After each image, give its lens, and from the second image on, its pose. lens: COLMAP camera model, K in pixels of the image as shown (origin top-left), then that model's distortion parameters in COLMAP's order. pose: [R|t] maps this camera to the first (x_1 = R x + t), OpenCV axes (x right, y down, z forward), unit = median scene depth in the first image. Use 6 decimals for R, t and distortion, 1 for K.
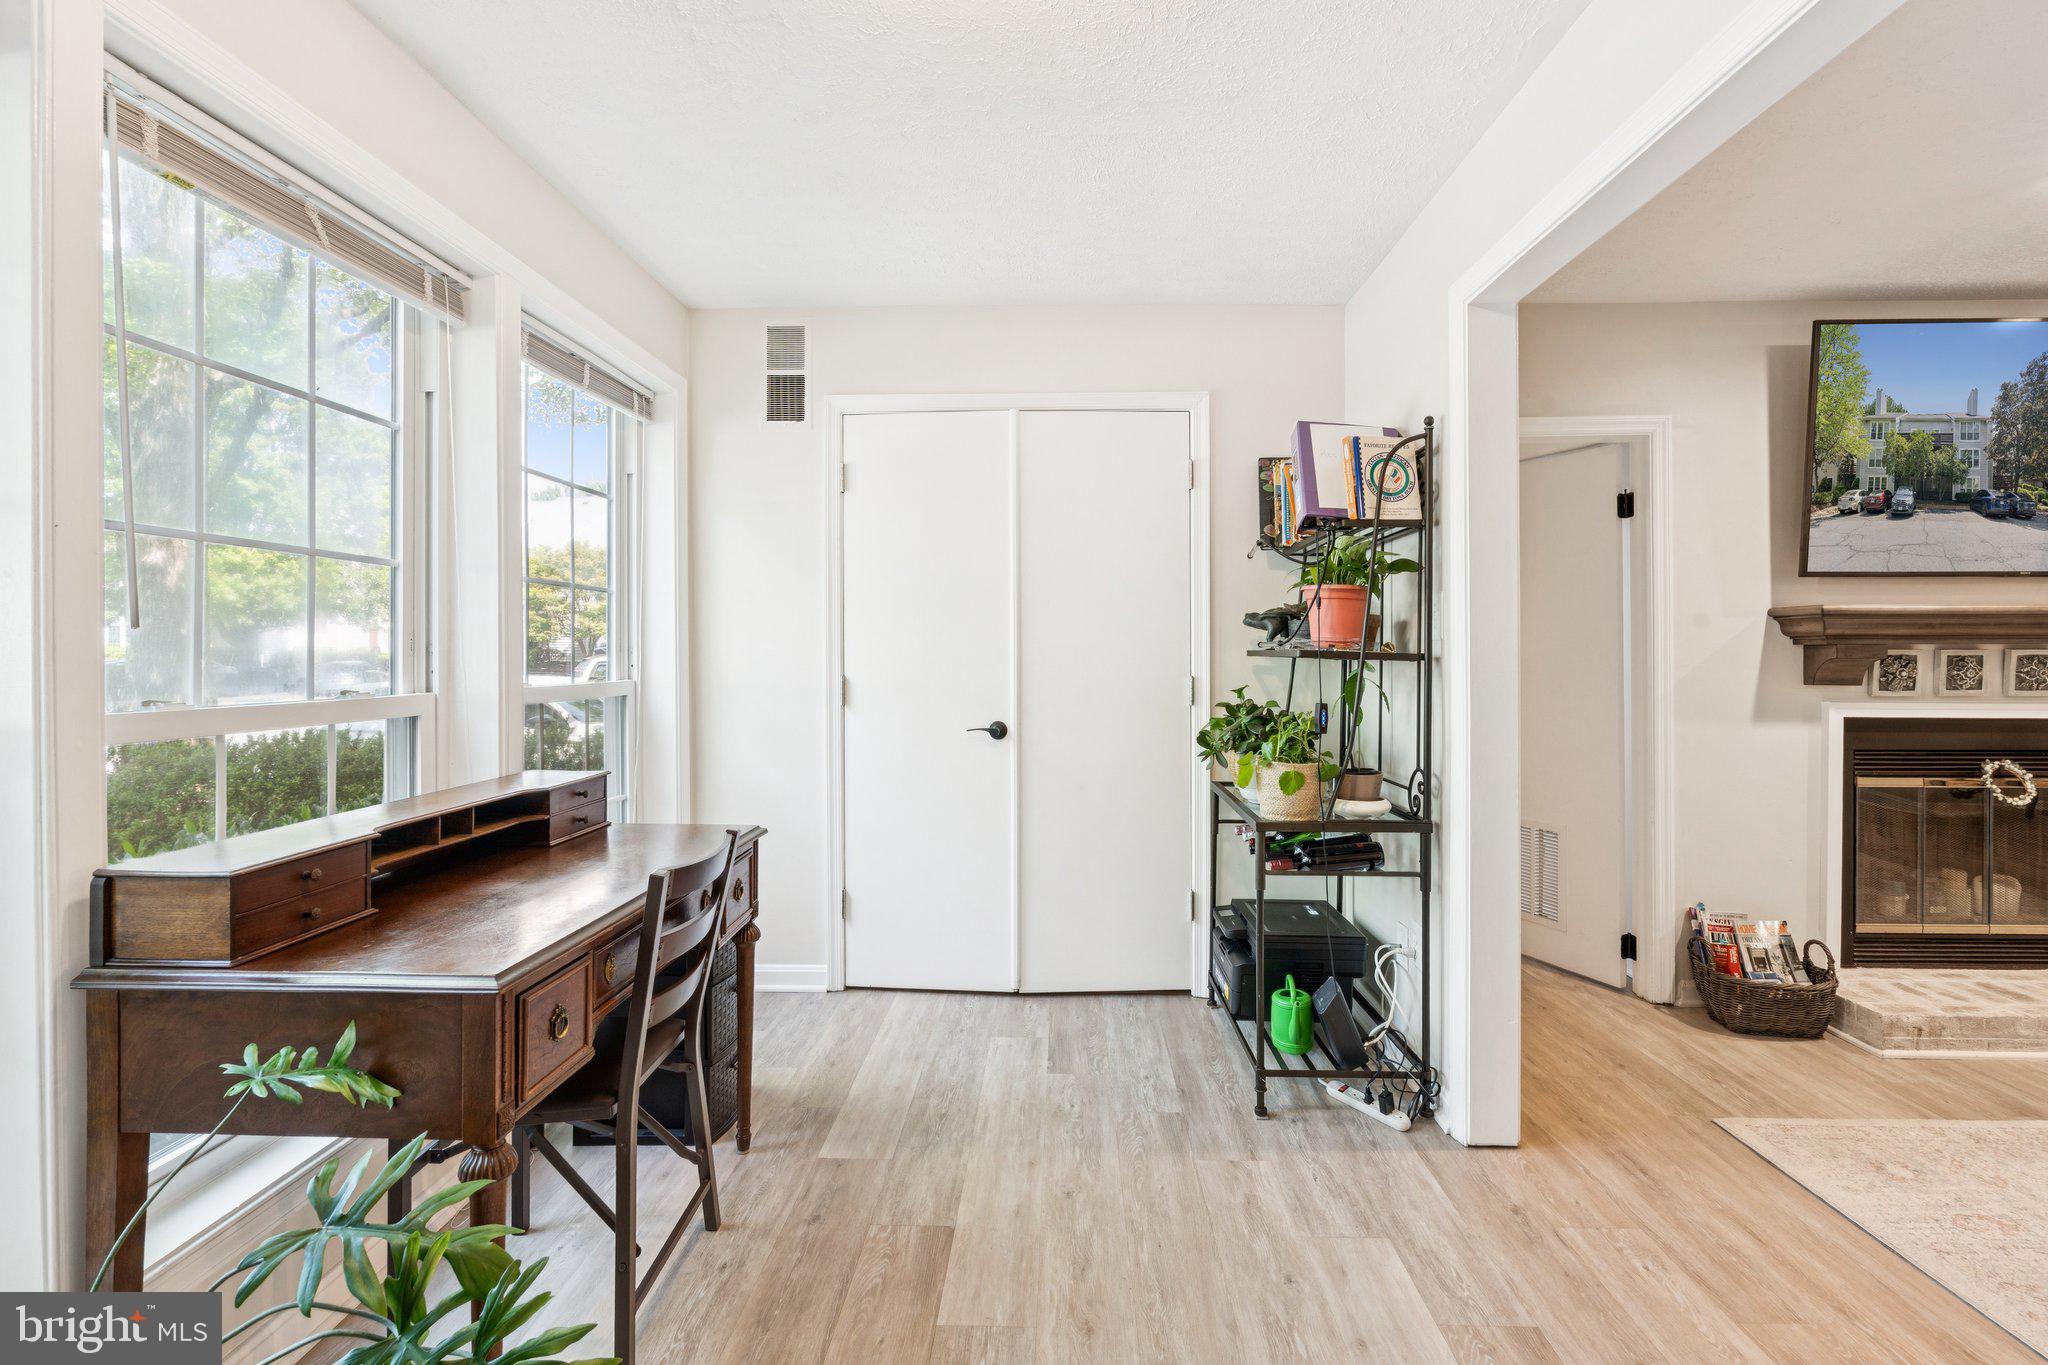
lens RADIAL K [[913.9, 0, 1018.6], [0, 913.9, 657.3], [0, 0, 1]] dist [-0.006508, 0.000969]
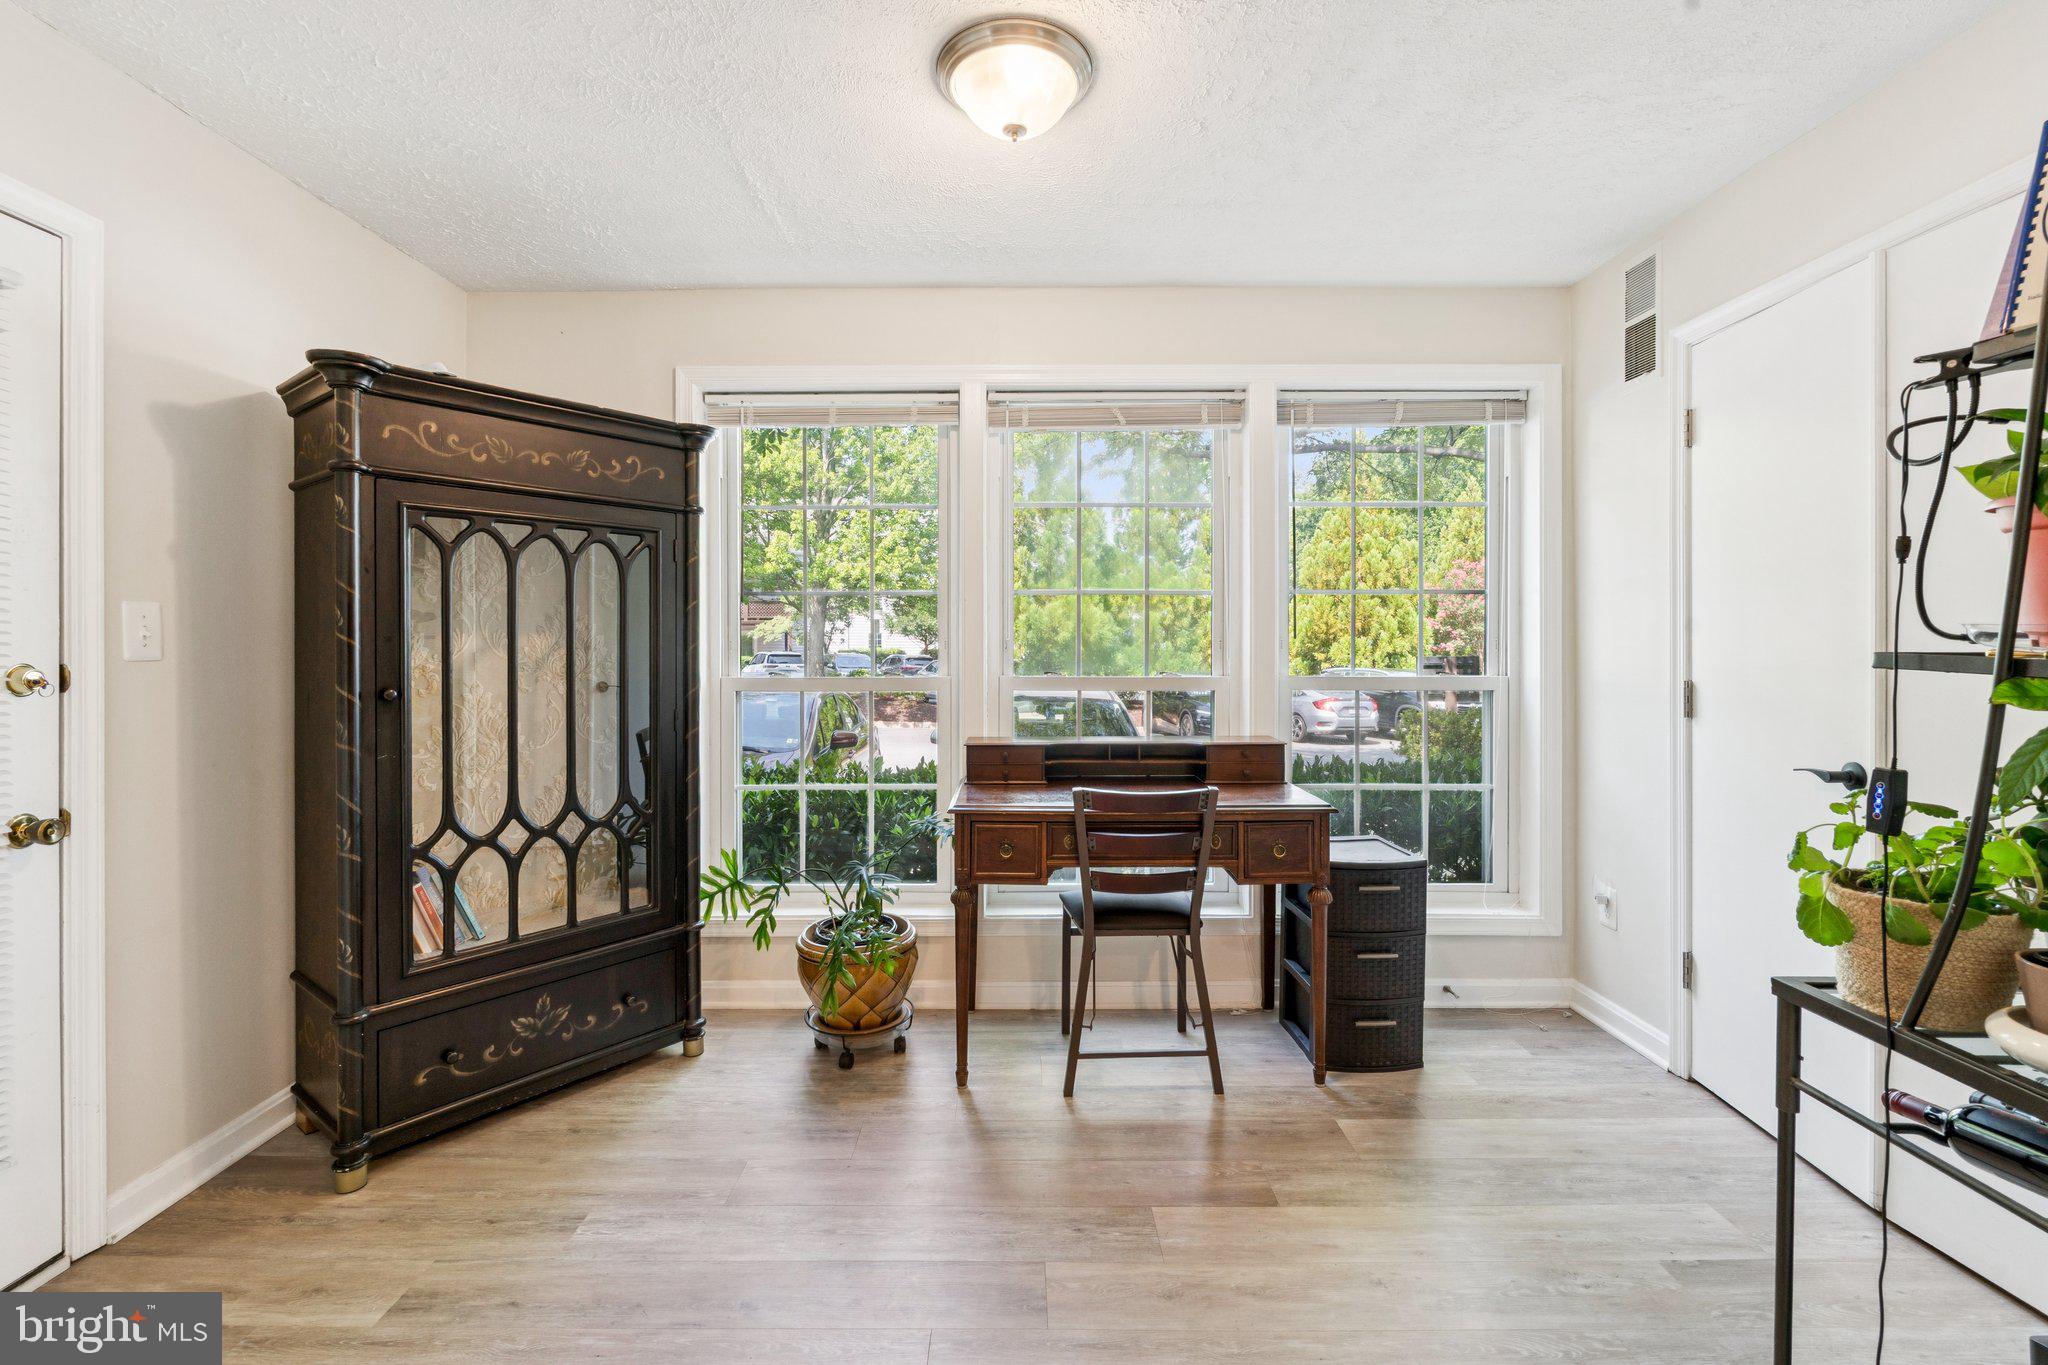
lens RADIAL K [[913.9, 0, 1029.4], [0, 913.9, 655.9], [0, 0, 1]] dist [-0.006508, 0.000969]
pose [[0.029700, 0.010009, -0.999509, 0.573676], [-0.000365, 0.999950, 0.010003, -0.008209], [0.999559, 0.000068, 0.029703, 0.411453]]
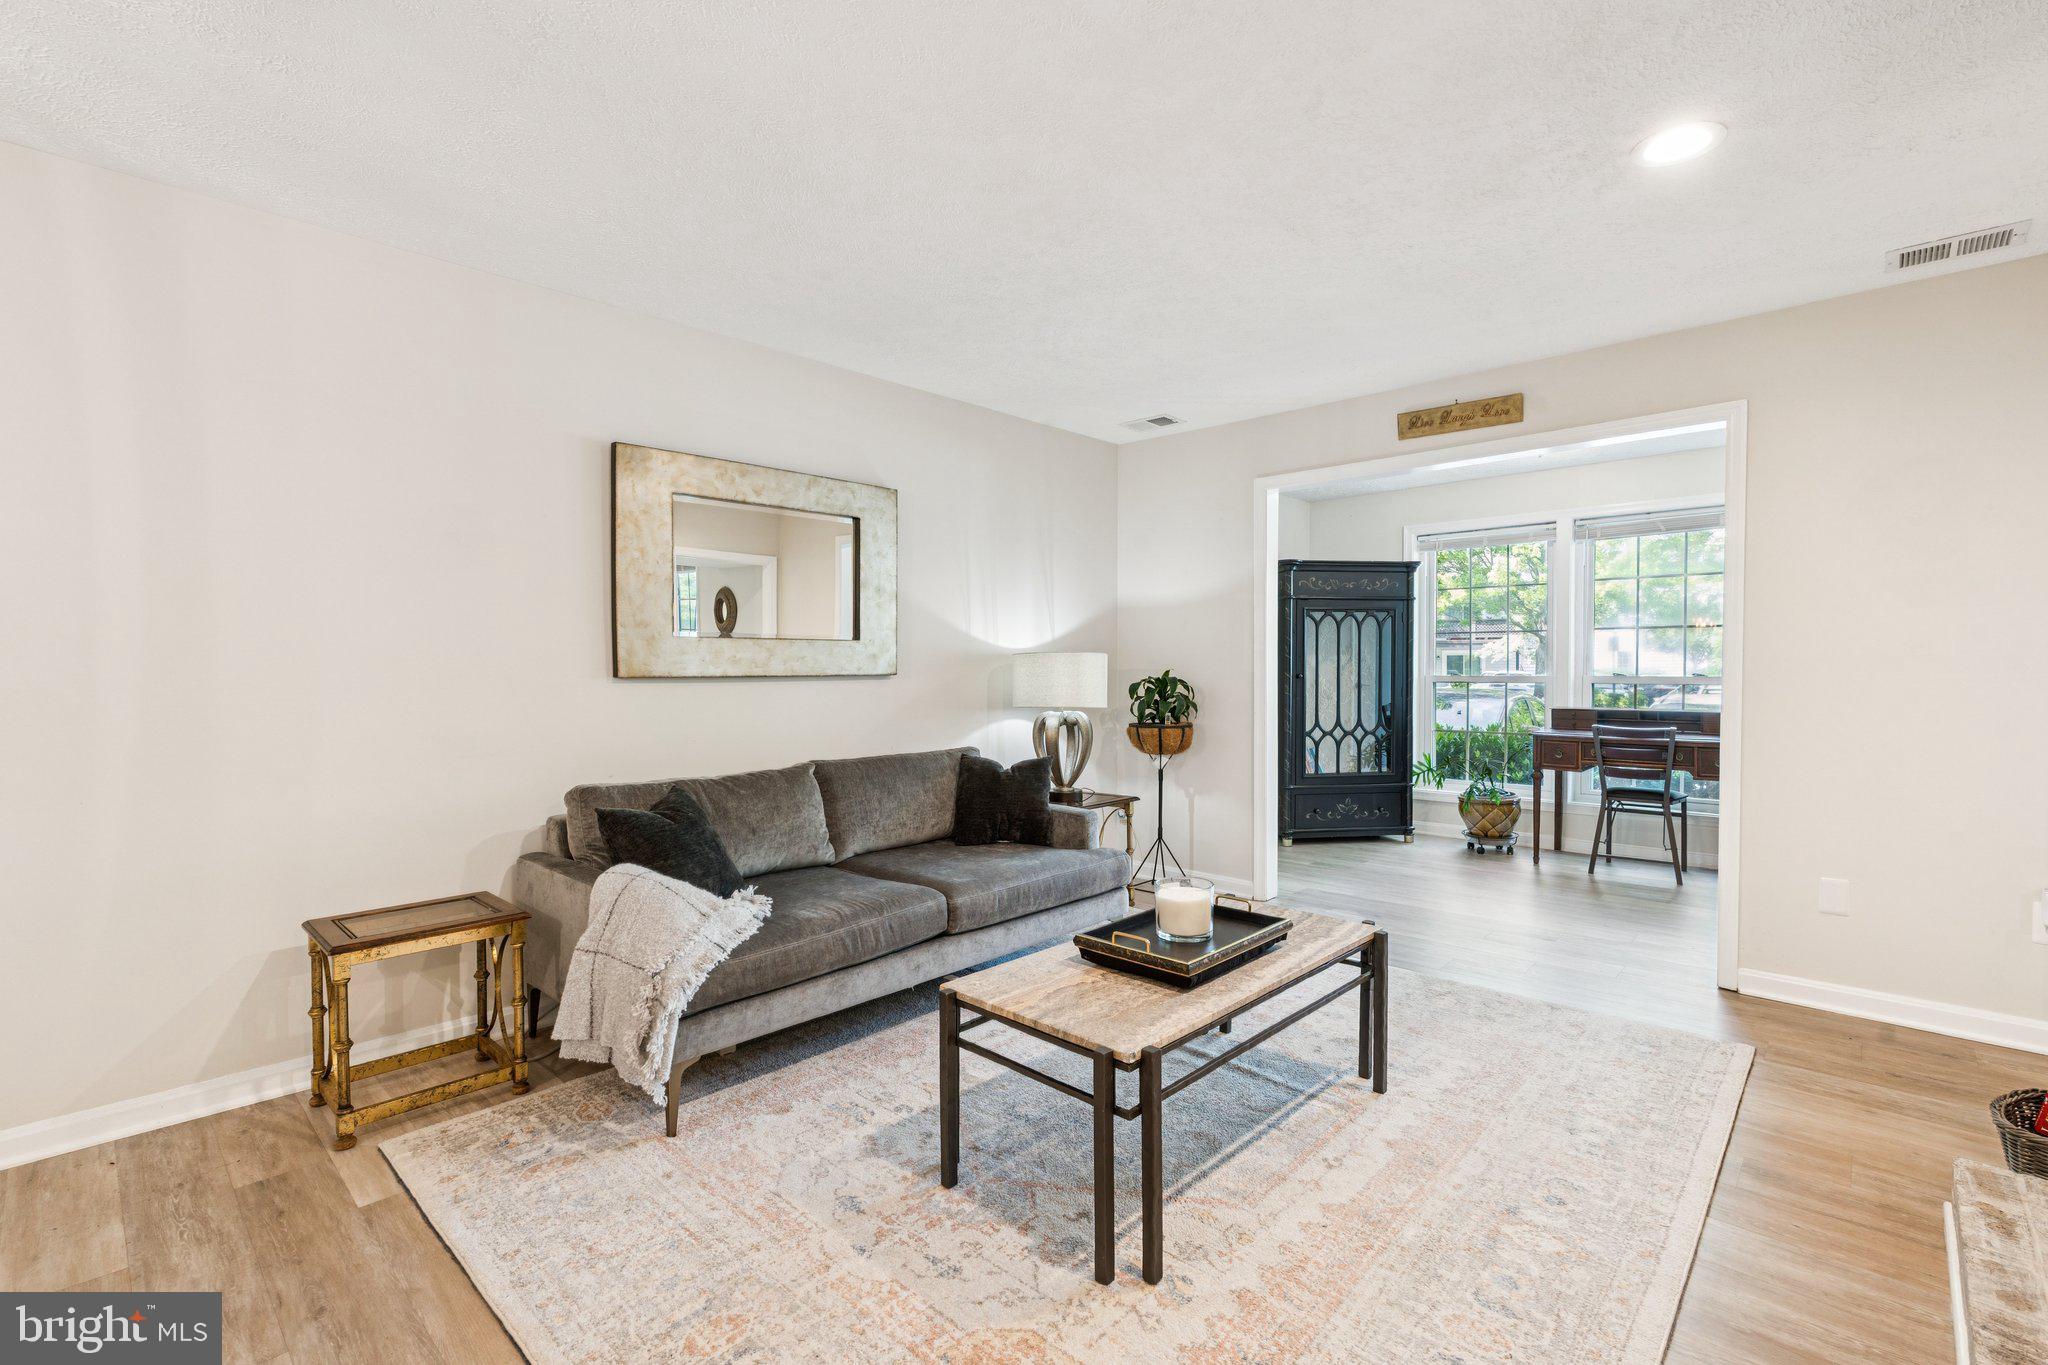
lens RADIAL K [[913.9, 0, 1016.3], [0, 913.9, 674.6], [0, 0, 1]] dist [-0.006508, 0.000969]
pose [[-0.674101, 0.006033, -0.738615, 1.742855], [-0.002130, 0.999947, 0.010111, 0.006234], [0.738636, 0.008389, -0.674052, 0.823674]]
